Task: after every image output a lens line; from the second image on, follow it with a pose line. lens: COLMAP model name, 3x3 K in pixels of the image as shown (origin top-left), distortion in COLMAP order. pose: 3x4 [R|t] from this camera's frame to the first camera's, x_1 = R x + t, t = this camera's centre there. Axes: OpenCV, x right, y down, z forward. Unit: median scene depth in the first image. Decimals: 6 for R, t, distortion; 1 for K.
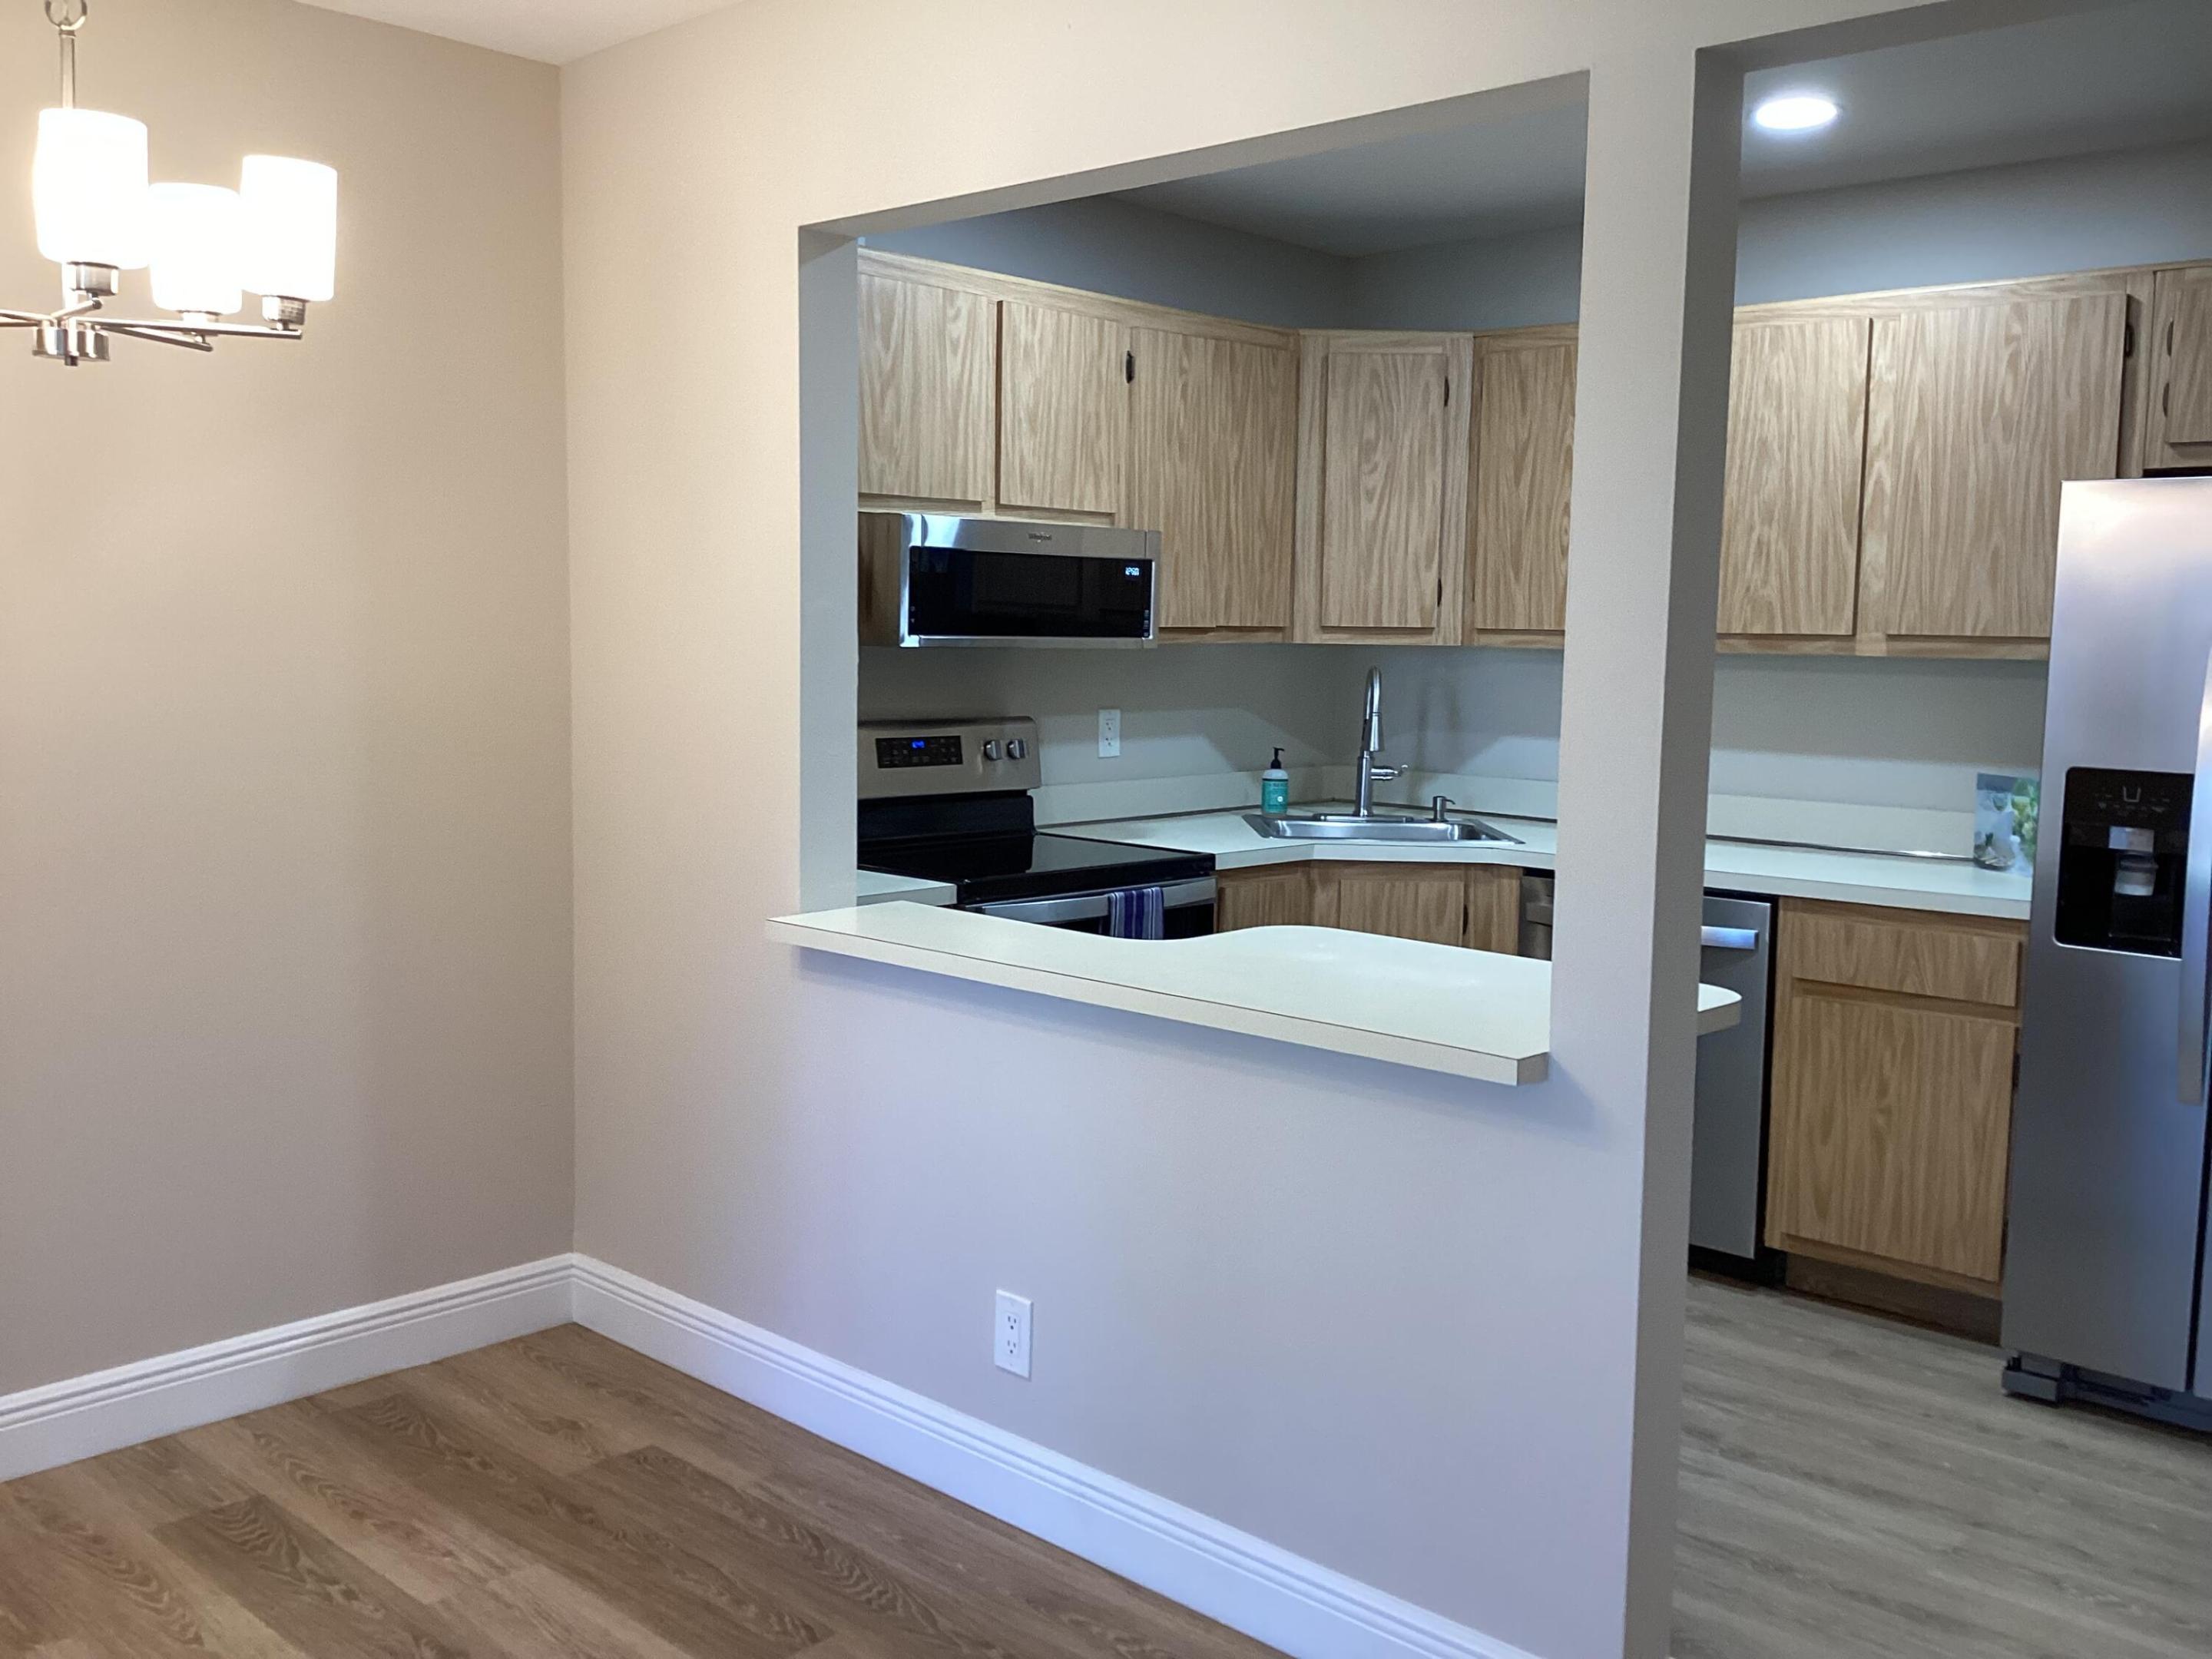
lens RADIAL K [[1988.2, 0, 1099.9], [0, 1988.2, 825.5], [0, 0, 1]] dist [0.129776, -0.243601]
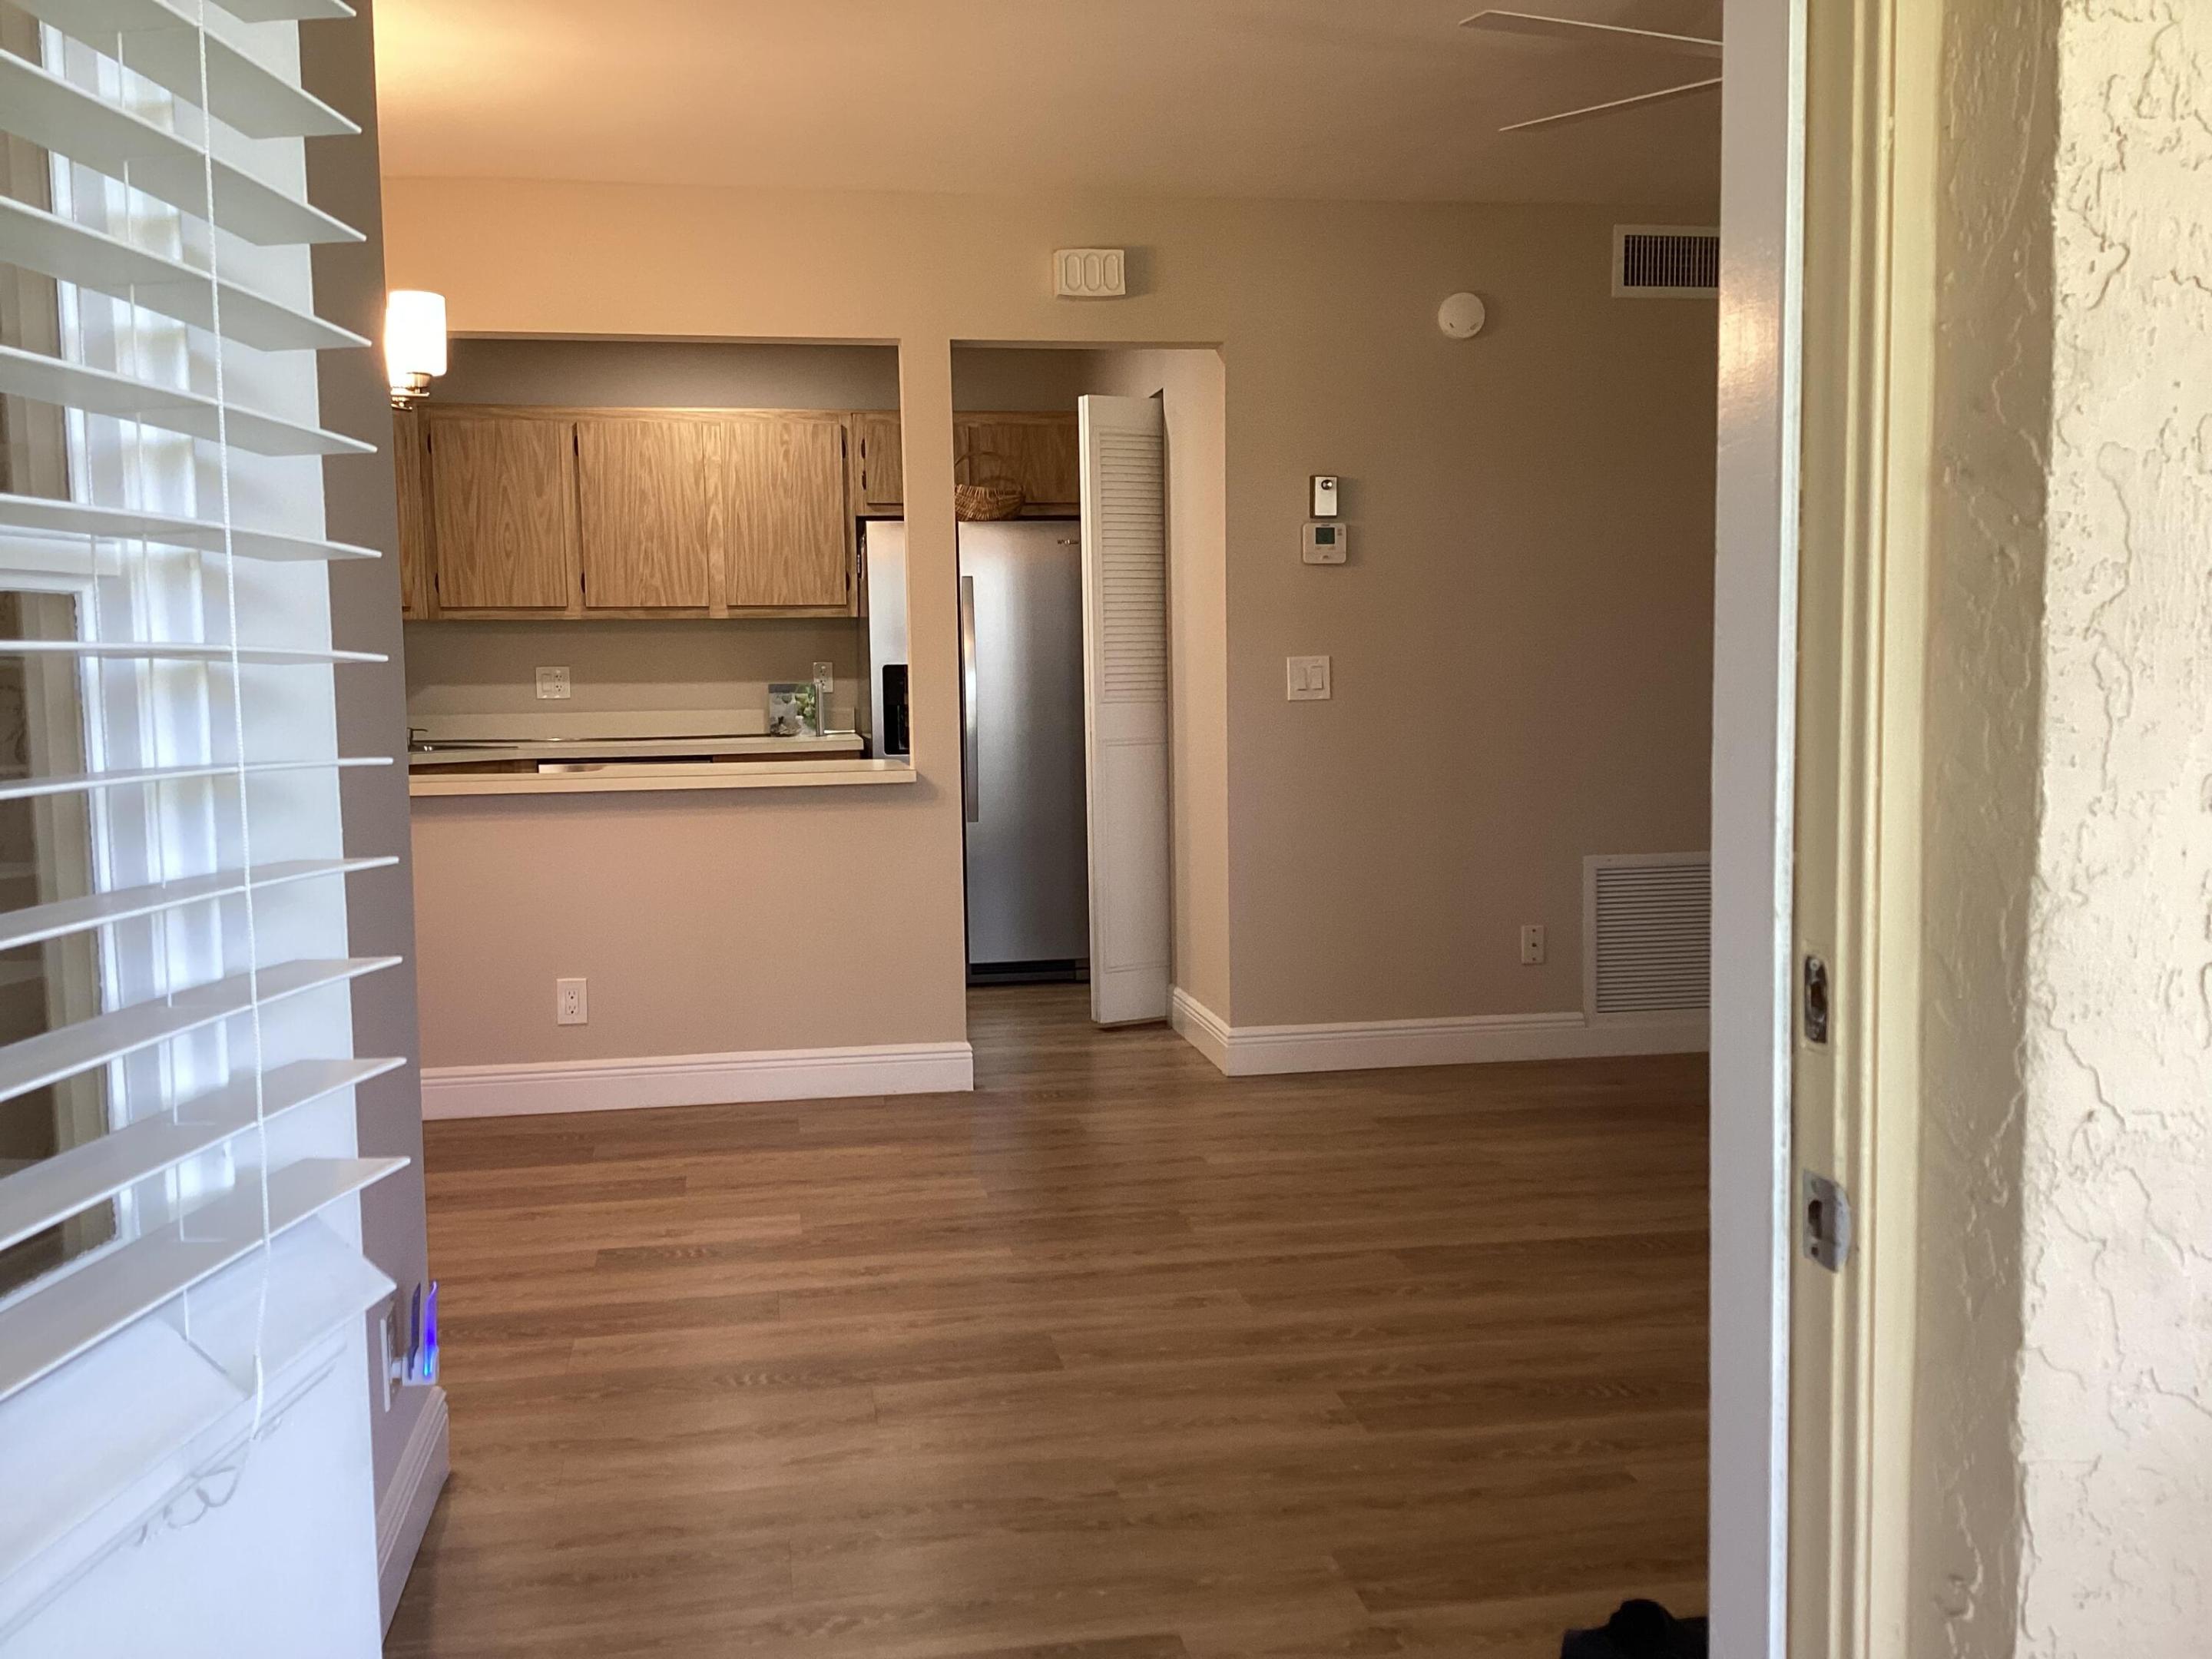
lens RADIAL K [[1988.2, 0, 1104.1], [0, 1988.2, 820.5], [0, 0, 1]] dist [0.129776, -0.243601]
pose [[0.597064, -0.093742, 0.796697, -0.809261], [0.109513, 0.993376, 0.034812, 0.065342], [-0.794683, 0.066463, 0.603375, -0.289375]]
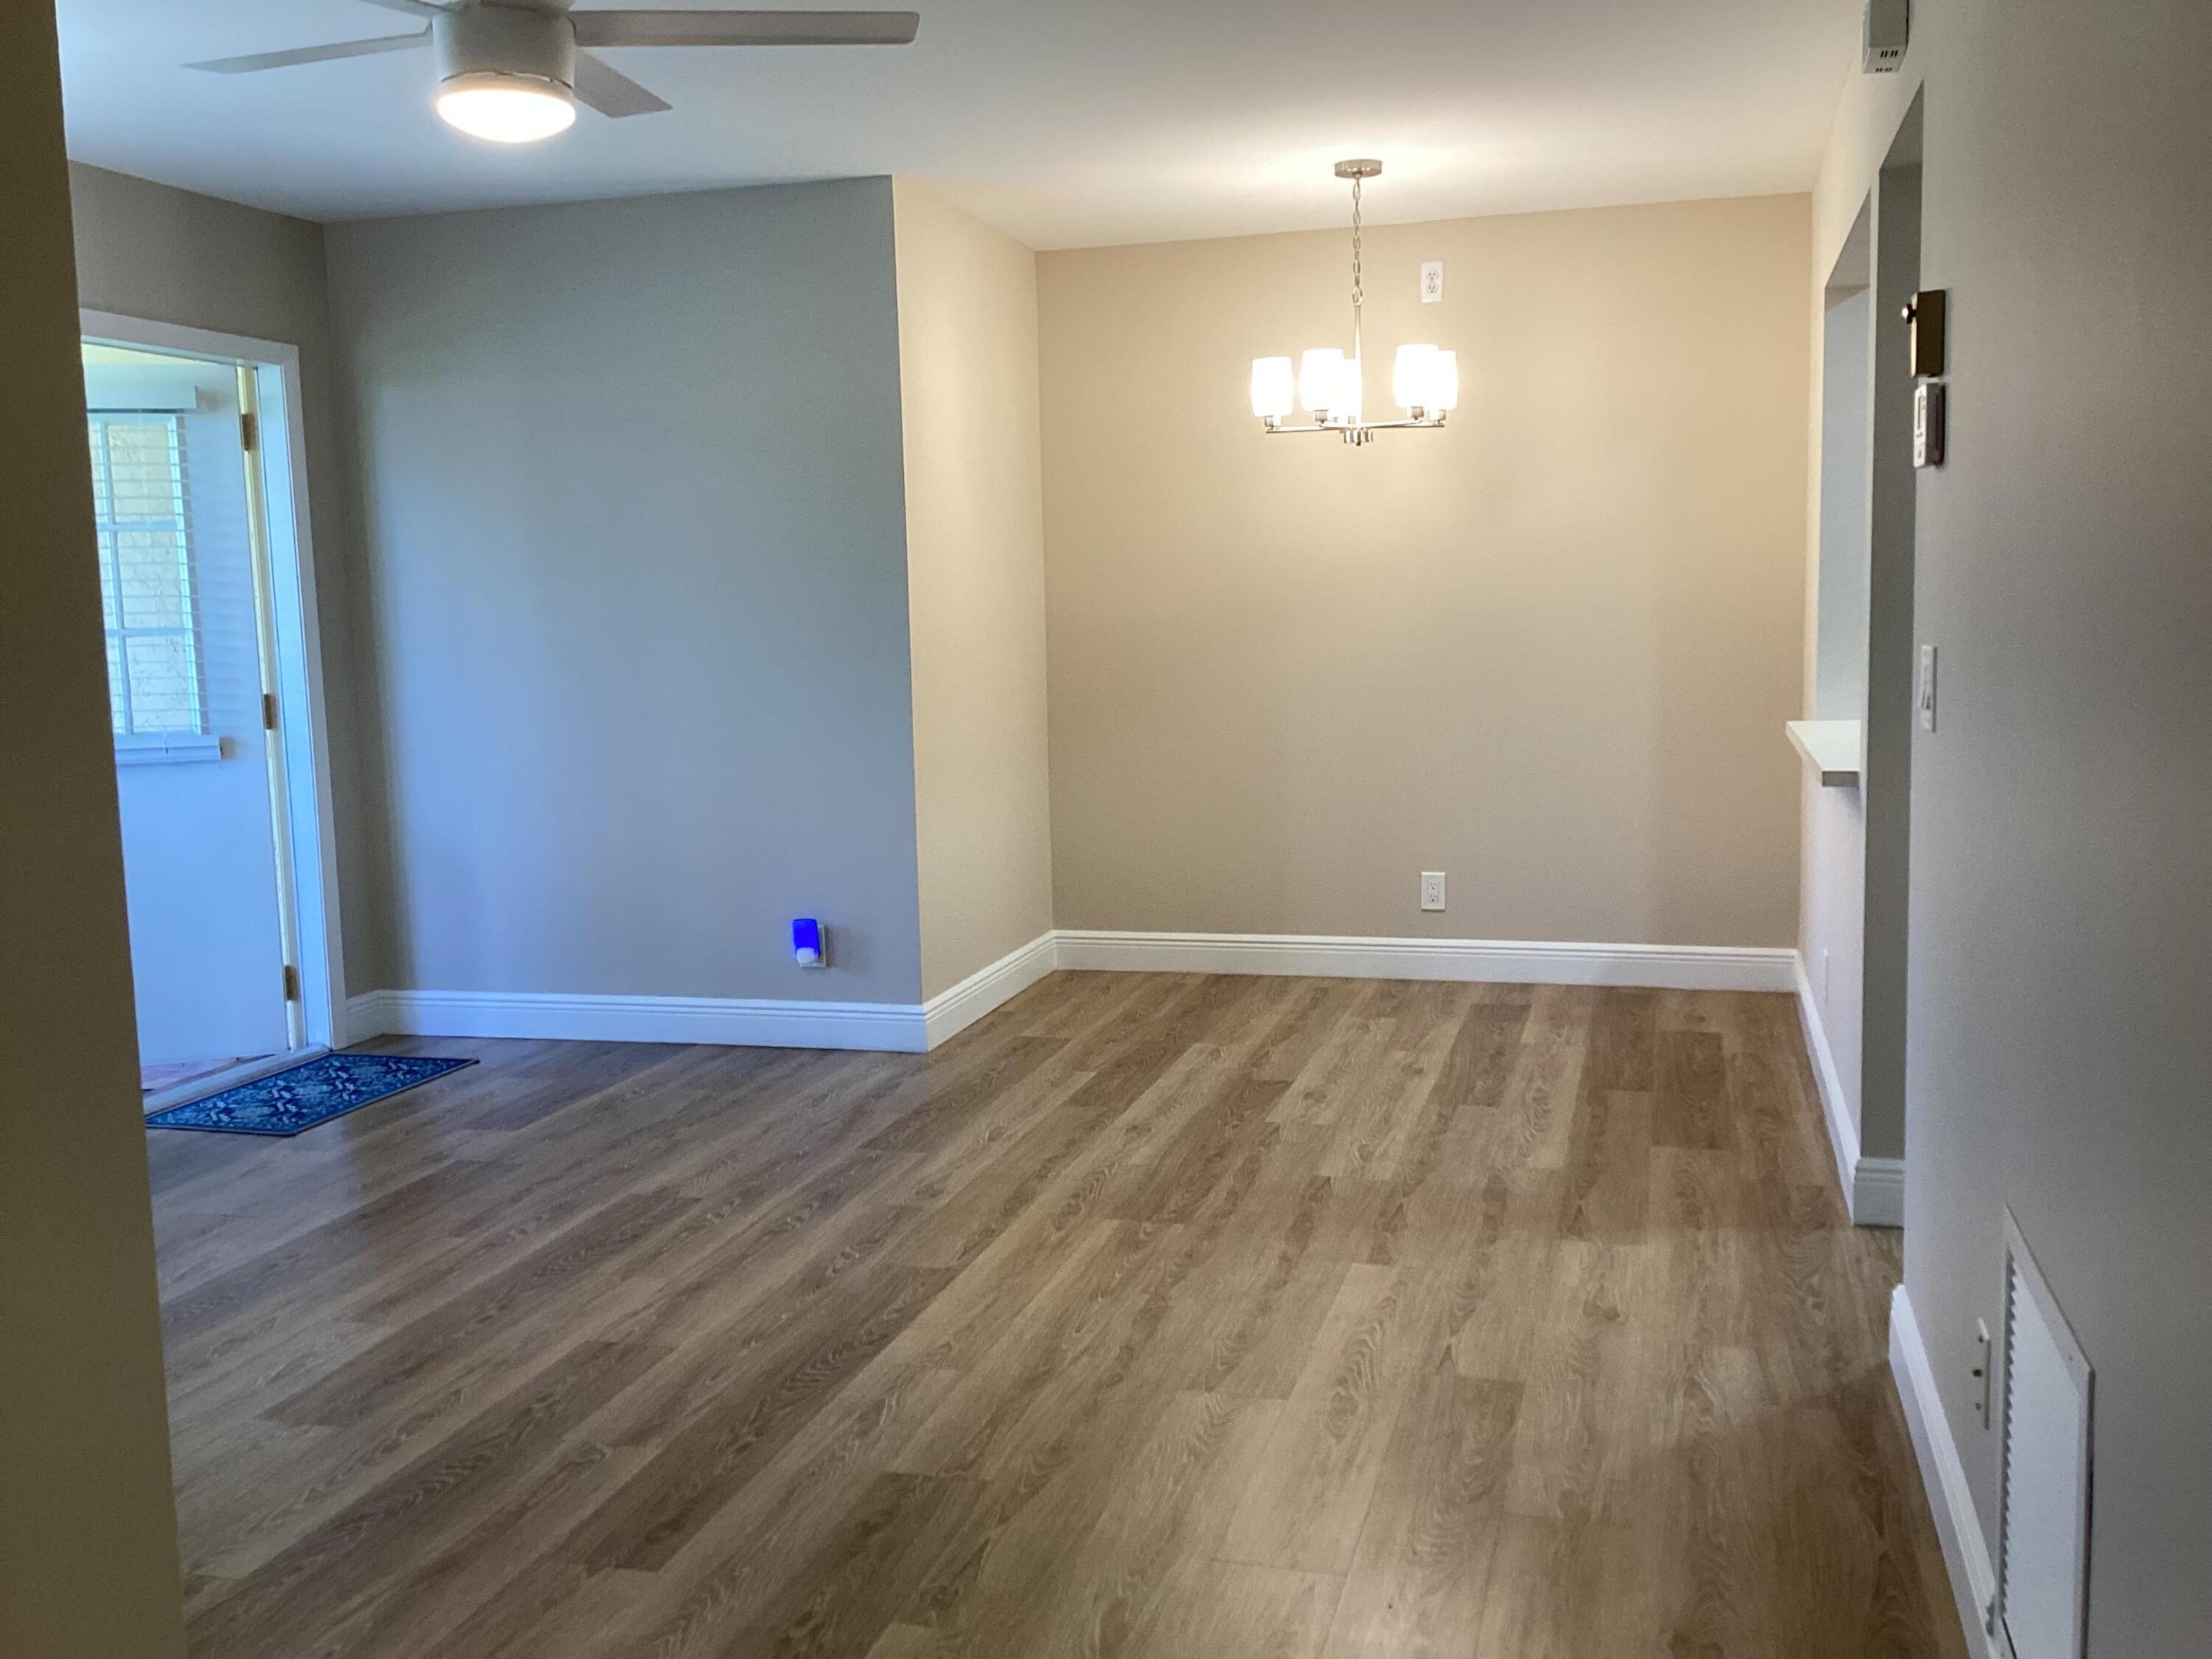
lens RADIAL K [[1988.2, 0, 1097.5], [0, 1988.2, 832.5], [0, 0, 1]] dist [0.129776, -0.243601]
pose [[0.455524, 0.078756, -0.886733, 0.792584], [-0.059441, 0.996547, 0.057974, 0.058253], [0.888237, 0.026300, 0.458632, -0.183415]]
